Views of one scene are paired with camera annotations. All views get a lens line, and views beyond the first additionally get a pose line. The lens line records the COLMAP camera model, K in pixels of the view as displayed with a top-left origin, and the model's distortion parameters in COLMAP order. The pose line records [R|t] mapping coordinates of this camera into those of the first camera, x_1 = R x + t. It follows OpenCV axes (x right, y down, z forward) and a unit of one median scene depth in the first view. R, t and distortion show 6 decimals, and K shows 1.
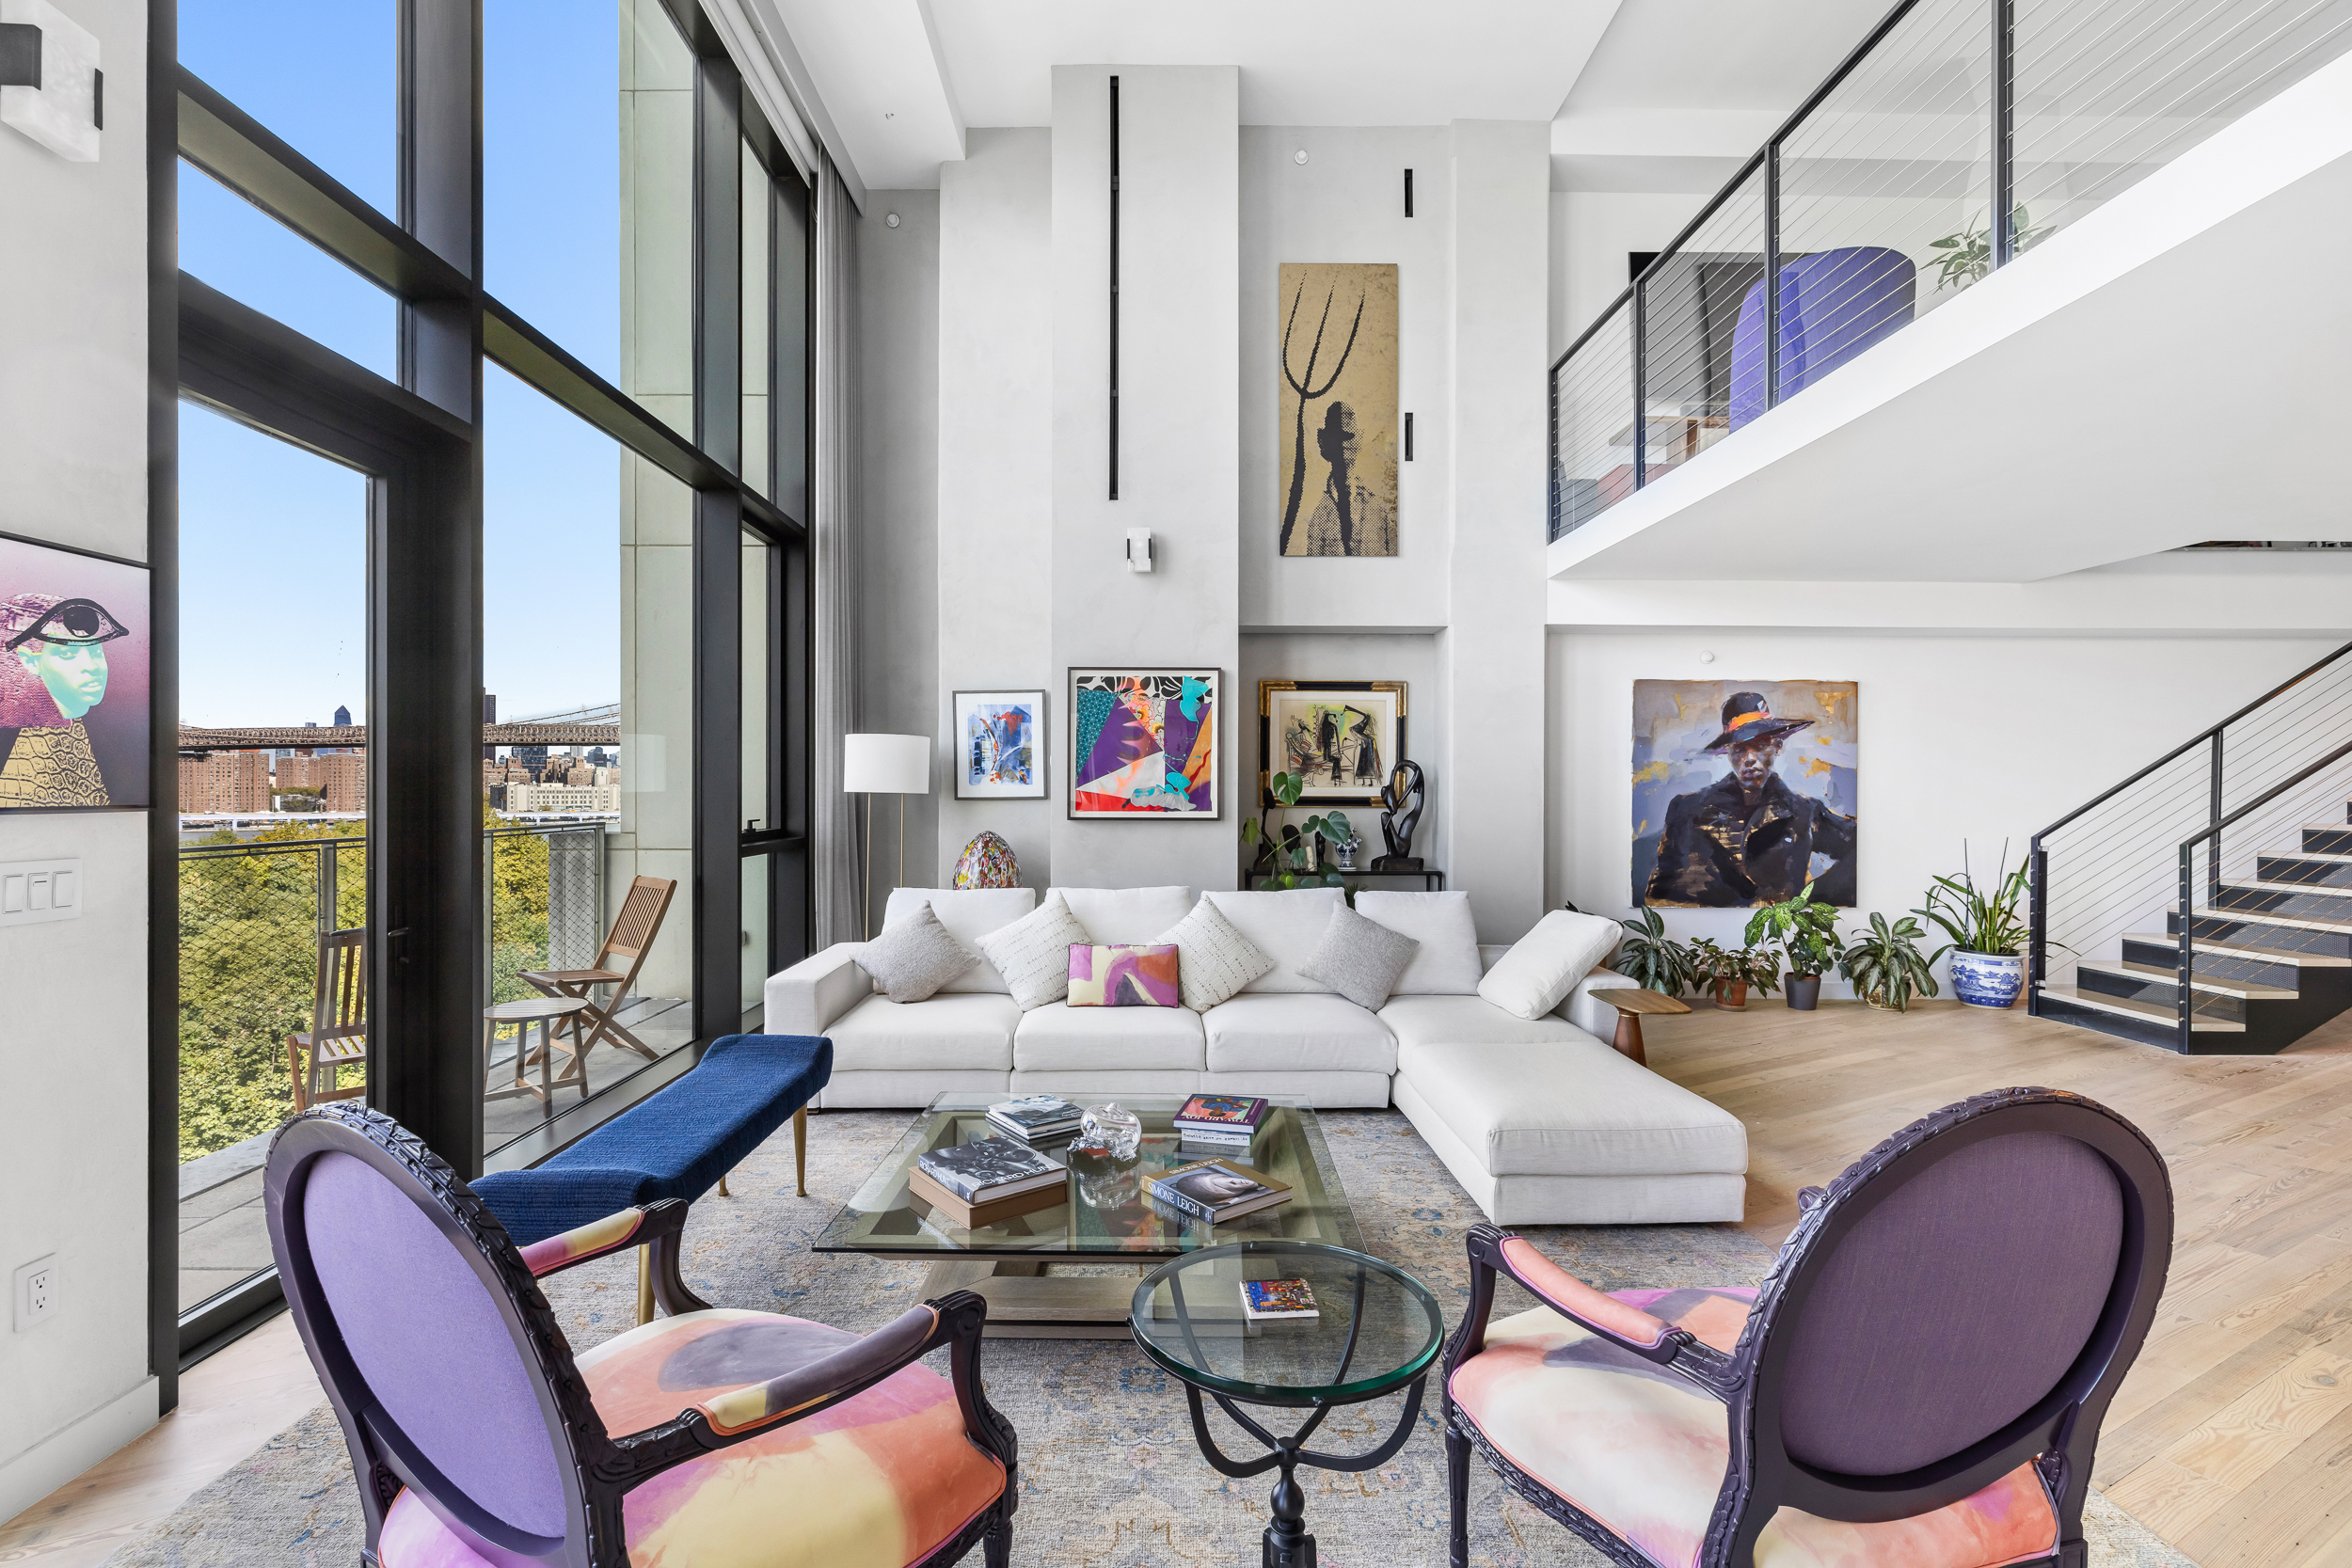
lens RADIAL K [[1050.8, 0, 1160.0], [0, 1050.8, 779.9], [0, 0, 1]] dist [-0.013195, 0.003127]
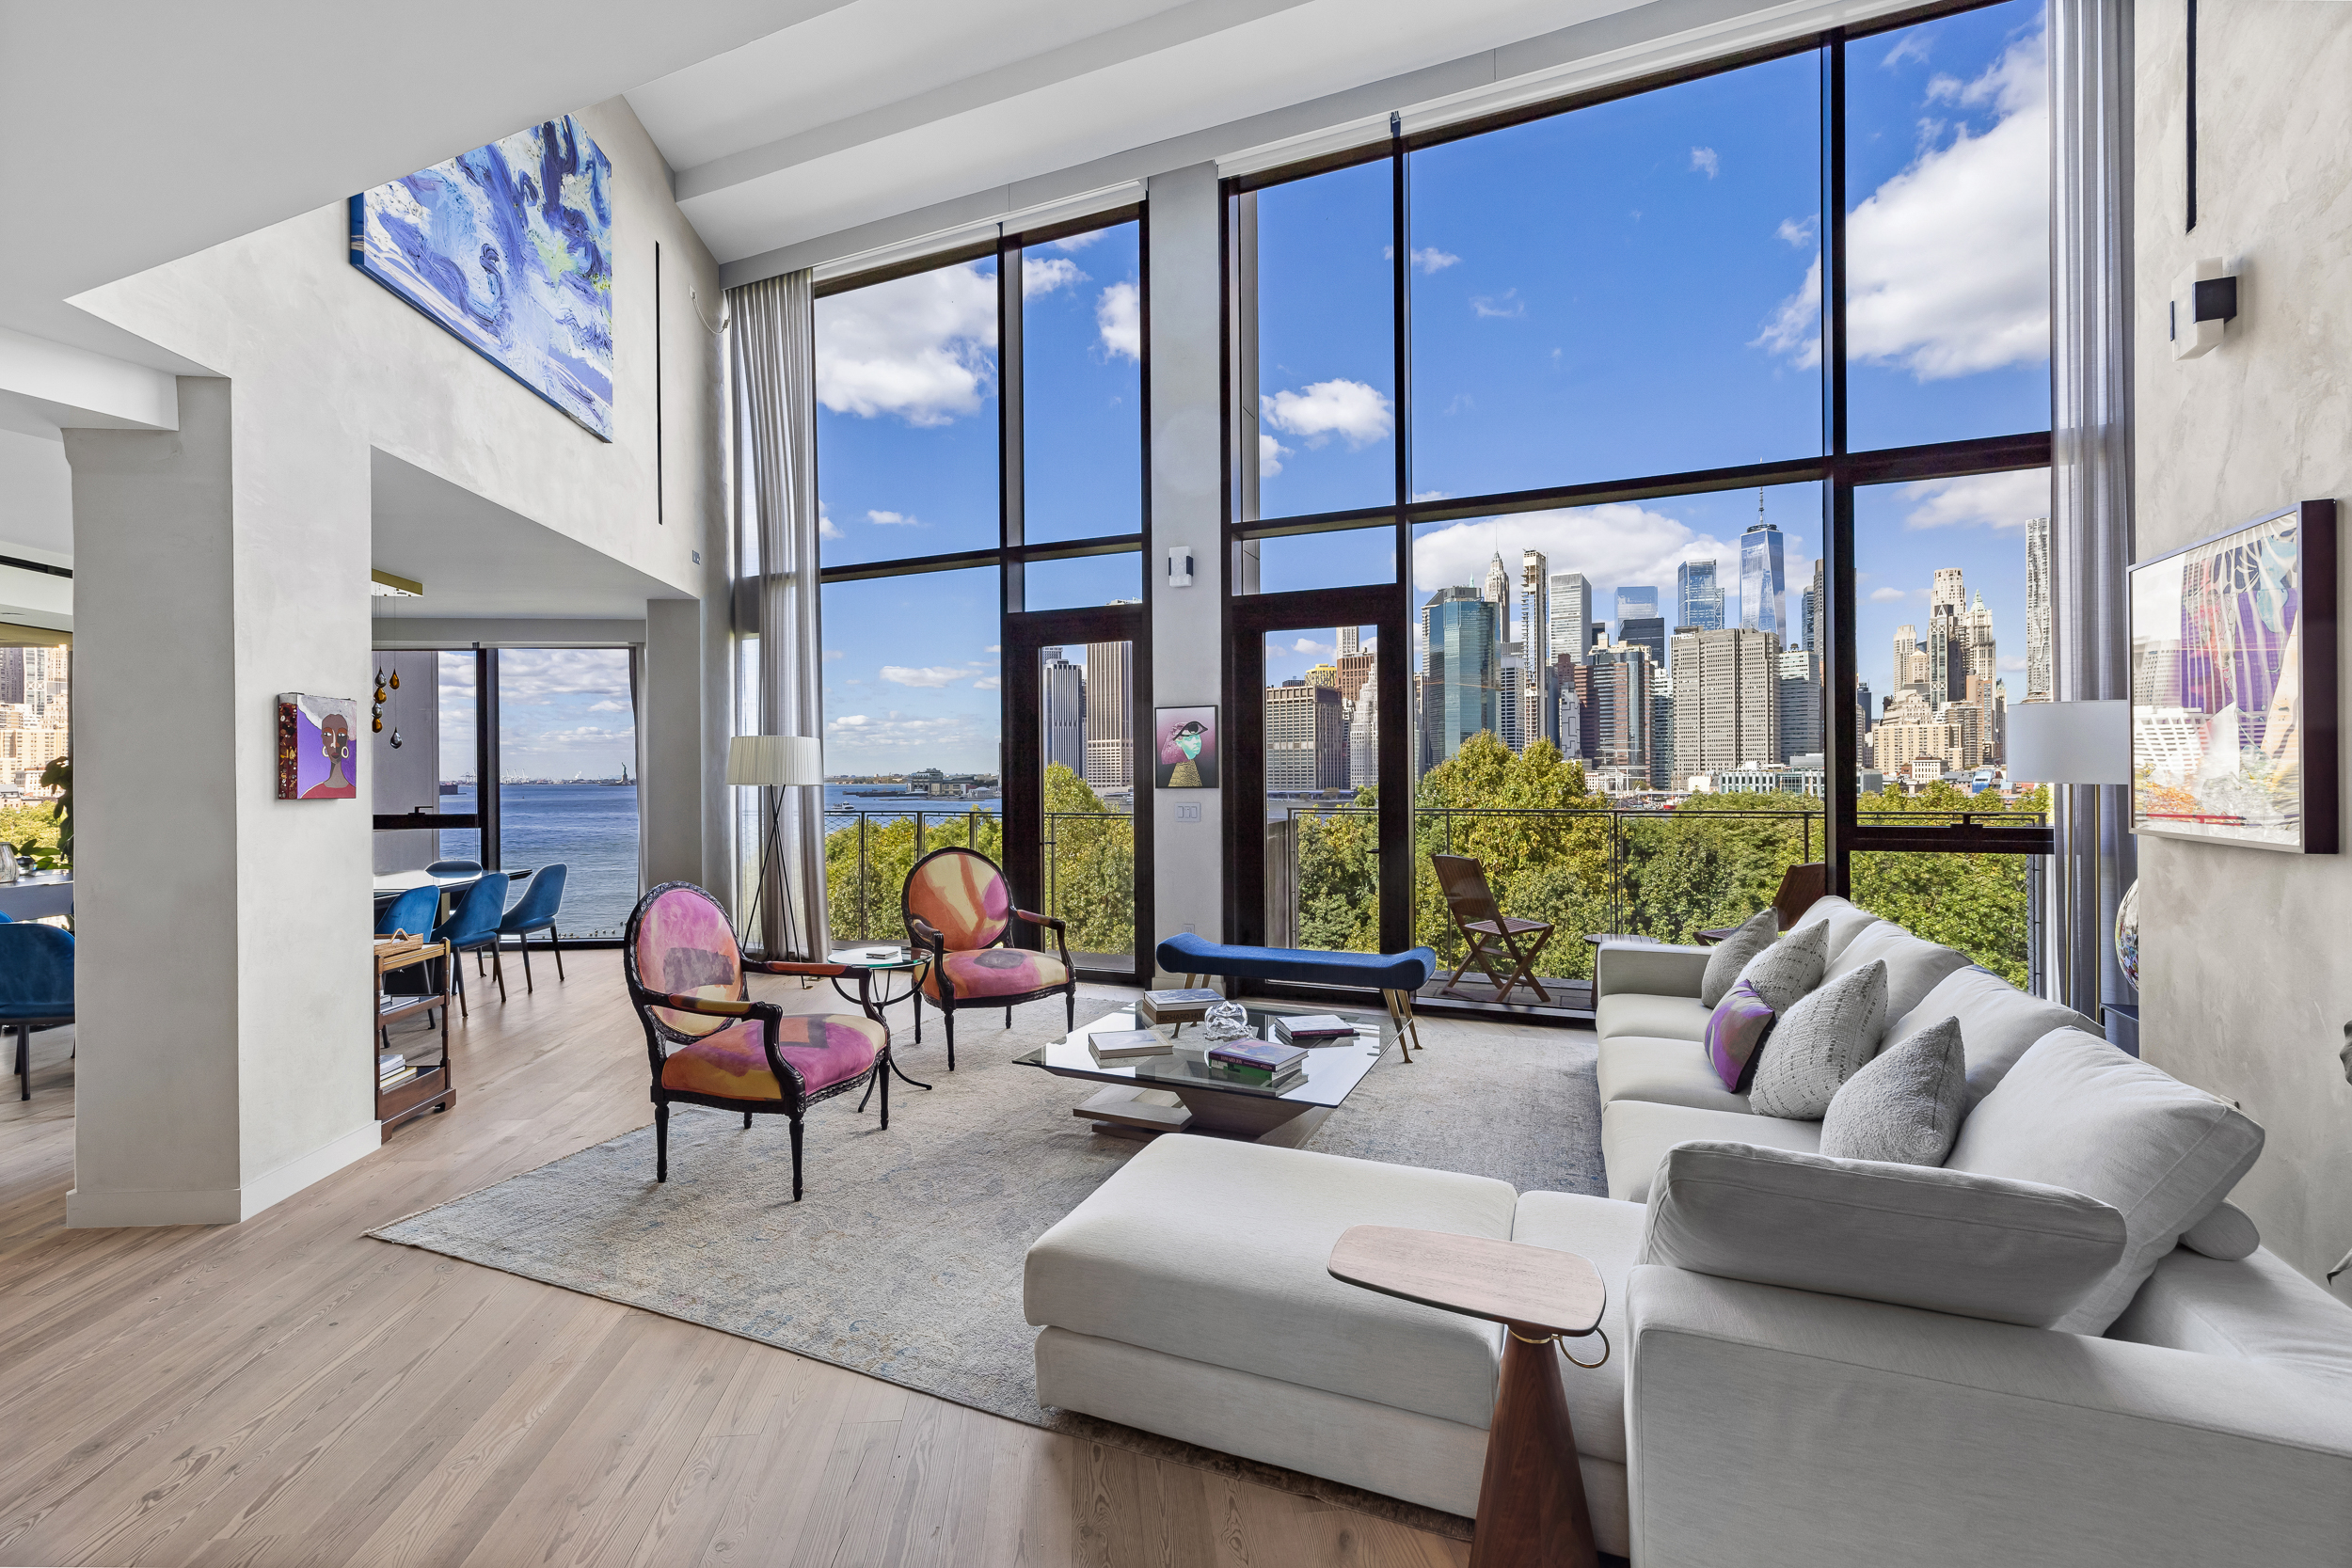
lens RADIAL K [[1003.3, 0, 1184.4], [0, 1003.3, 756.0], [0, 0, 1]] dist [0.003465, 0.001455]
pose [[-0.385035, -0.015695, -0.922769, 0.560215], [0.015038, 0.999616, -0.023277, 0.000857], [0.922779, -0.022840, -0.384651, 0.665109]]
